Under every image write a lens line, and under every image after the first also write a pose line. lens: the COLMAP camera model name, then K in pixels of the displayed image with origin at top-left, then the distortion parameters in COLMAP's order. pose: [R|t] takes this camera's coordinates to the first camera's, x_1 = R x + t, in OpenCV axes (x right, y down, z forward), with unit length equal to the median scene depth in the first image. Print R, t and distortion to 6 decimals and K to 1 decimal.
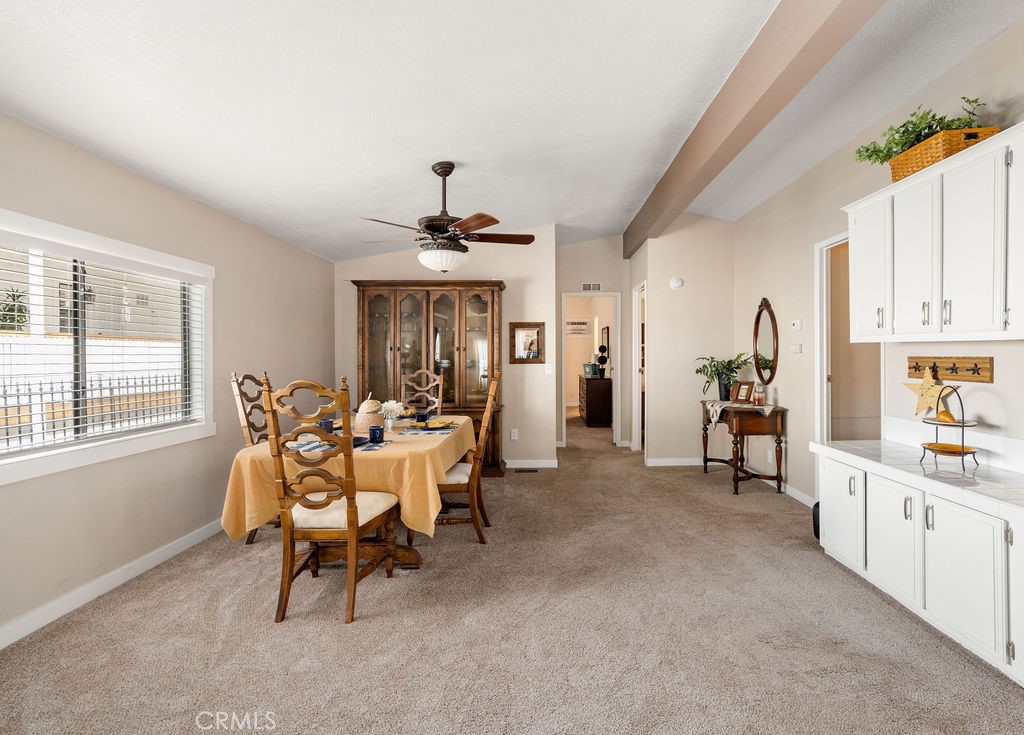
lens RADIAL K [[505.7, 0, 544.9], [0, 505.7, 356.5], [0, 0, 1]] dist [-0.000470, 0.000032]
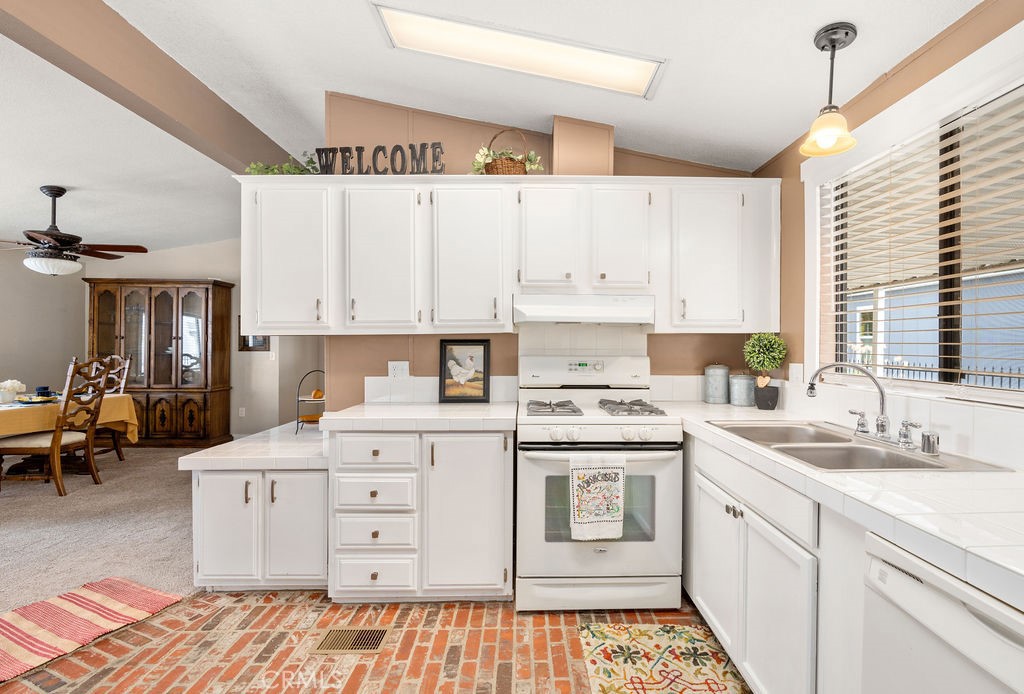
lens RADIAL K [[477.6, 0, 540.0], [0, 477.6, 343.1], [0, 0, 1]] dist [0.001251, 0.000355]
pose [[0.999897, 0.008250, 0.011739, 0.634609], [-0.008205, 0.999959, -0.003863, -0.005387], [-0.011771, 0.003767, 0.999924, -0.115759]]
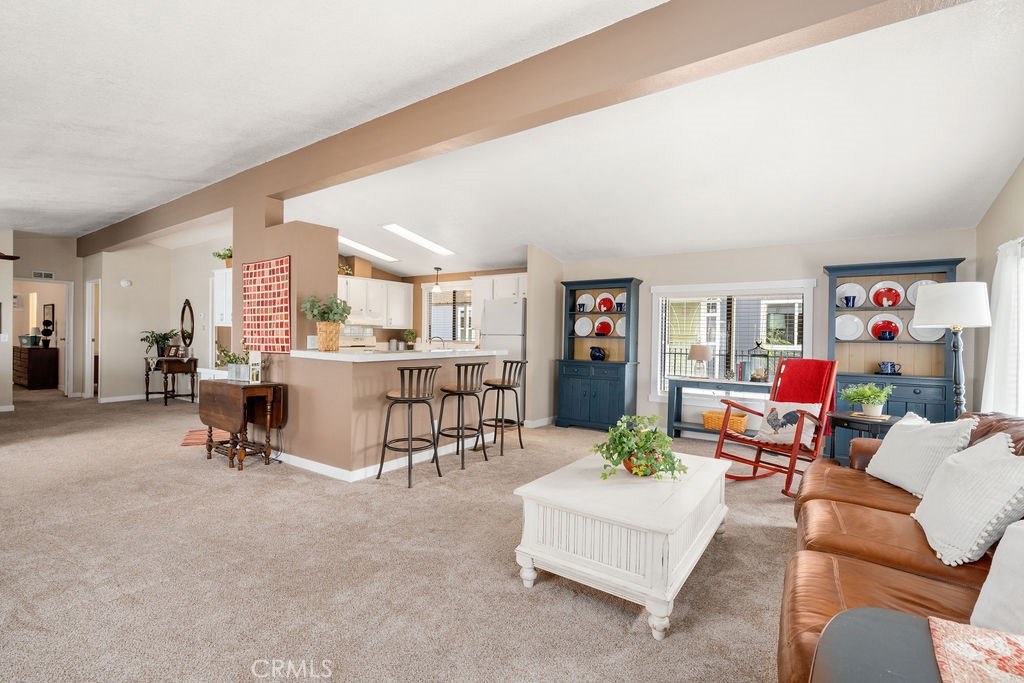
lens RADIAL K [[462.9, 0, 505.2], [0, 462.9, 339.3], [0, 0, 1]] dist [0.000500, 0.000620]
pose [[0.588992, 0.004013, 0.808129, -0.217263], [-0.014670, 0.999876, 0.005727, 0.001946], [-0.808005, -0.015228, 0.588978, -0.833483]]
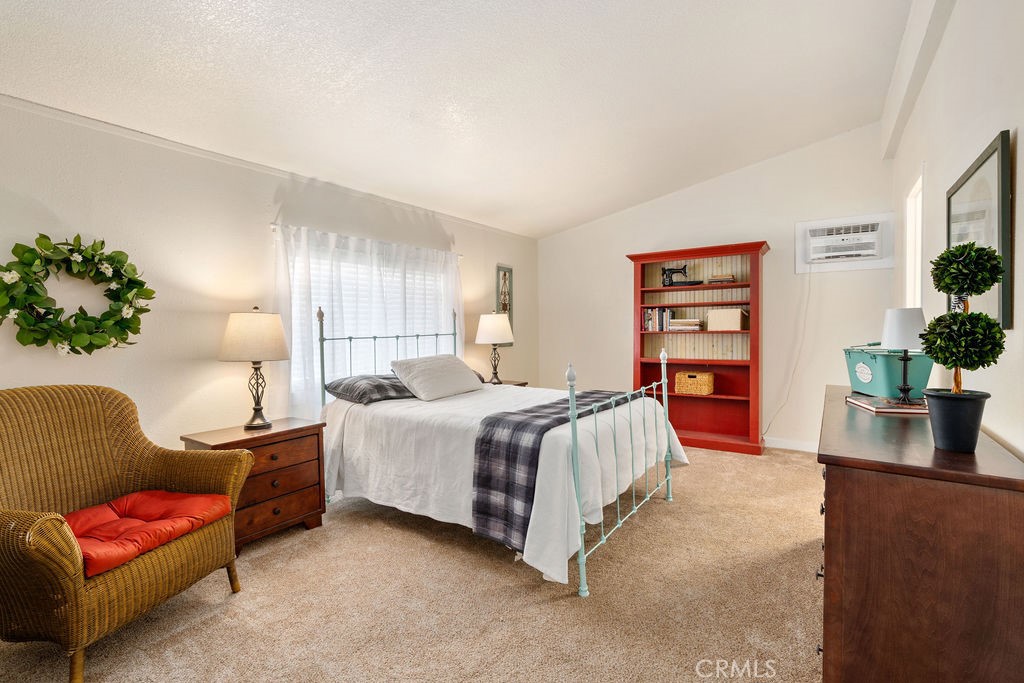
lens RADIAL K [[469.1, 0, 512.3], [0, 469.1, 326.9], [0, 0, 1]] dist [-0.002365, -0.000194]
pose [[0.820176, 0.004413, -0.572094, 0.139929], [-0.001052, 0.999980, 0.006205, 0.004143], [0.572111, -0.004488, 0.820164, 1.355474]]
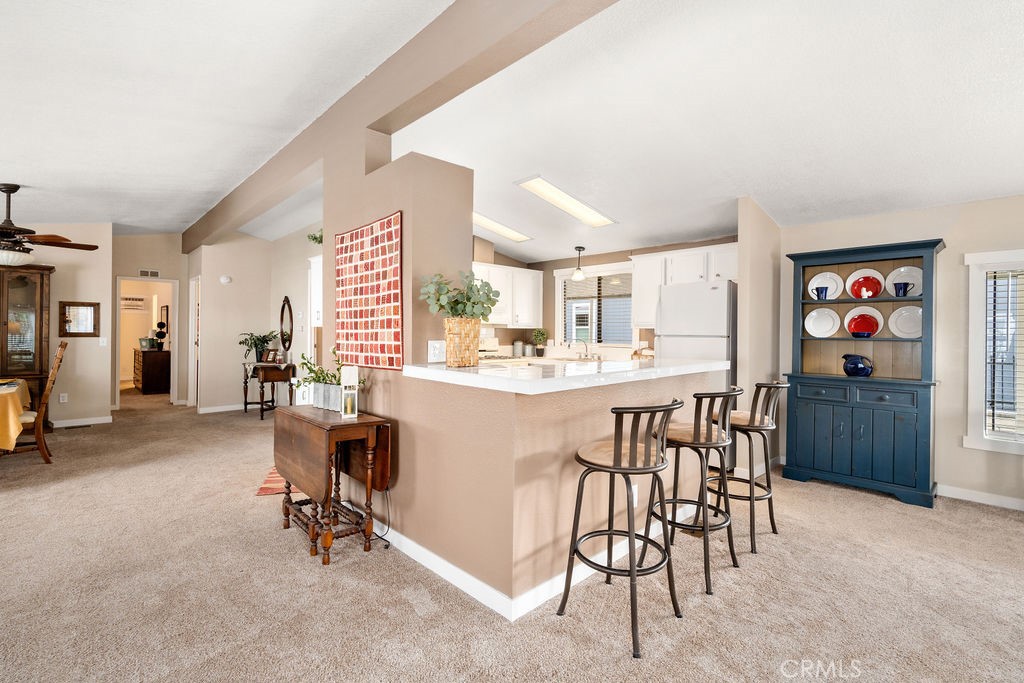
lens RADIAL K [[467.2, 0, 509.3], [0, 467.2, 333.6], [0, 0, 1]] dist [-0.001116, 0.000260]
pose [[0.732583, 0.008782, 0.680621, -0.044561], [-0.010006, 0.999948, -0.002132, -0.002131], [-0.680605, -0.005248, 0.732632, -0.504257]]
